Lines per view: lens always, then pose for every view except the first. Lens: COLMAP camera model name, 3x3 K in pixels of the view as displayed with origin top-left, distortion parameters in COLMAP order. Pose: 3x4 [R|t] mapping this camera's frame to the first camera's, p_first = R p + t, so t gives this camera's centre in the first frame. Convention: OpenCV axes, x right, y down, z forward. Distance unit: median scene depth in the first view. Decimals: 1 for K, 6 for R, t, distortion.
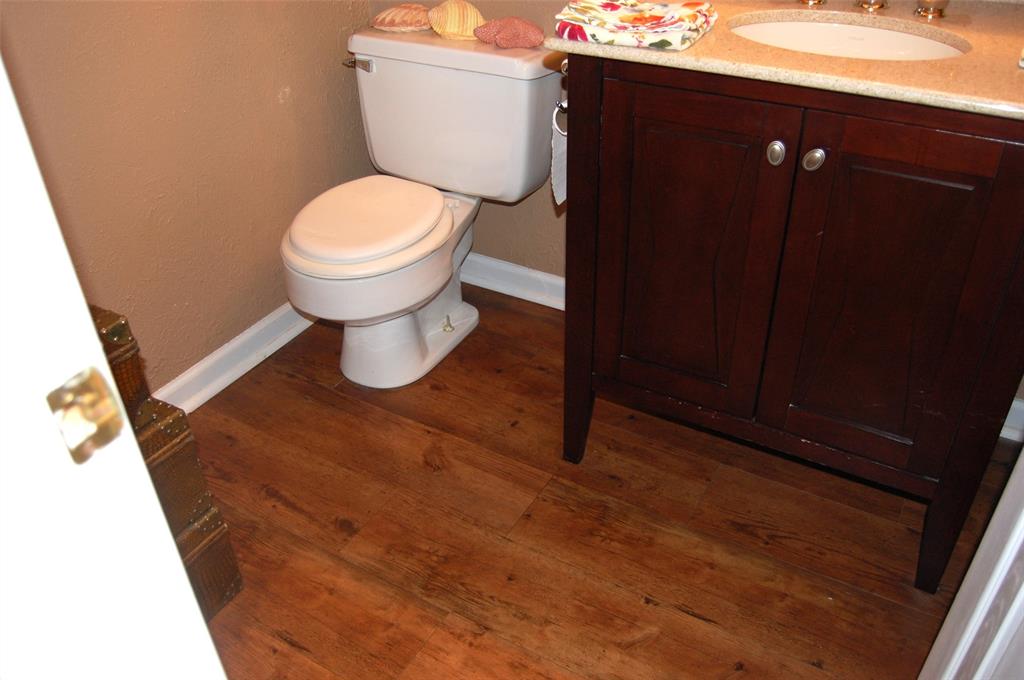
lens RADIAL K [[829.5, 0, 512.0], [0, 829.5, 340.0], [0, 0, 1]] dist [-0.104720, 0.045427]
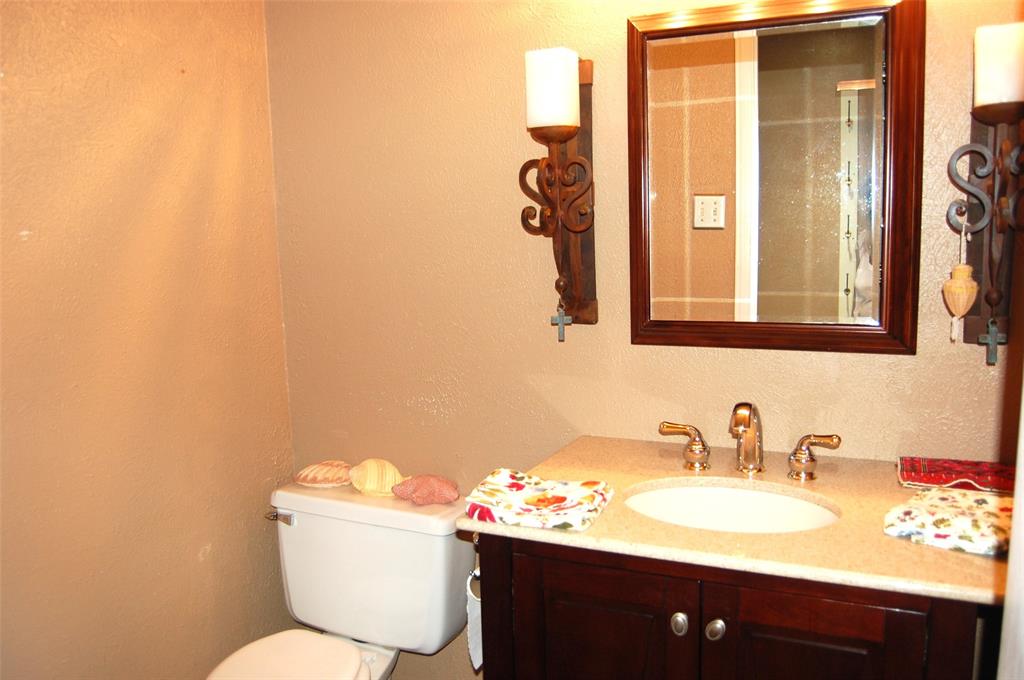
lens RADIAL K [[829.5, 0, 512.0], [0, 829.5, 340.0], [0, 0, 1]] dist [-0.104720, 0.045427]
pose [[0.995386, -0.009883, 0.095442, 0.011375], [0.051789, 0.892695, -0.447676, -0.085864], [-0.080776, 0.450554, 0.889088, -0.069737]]
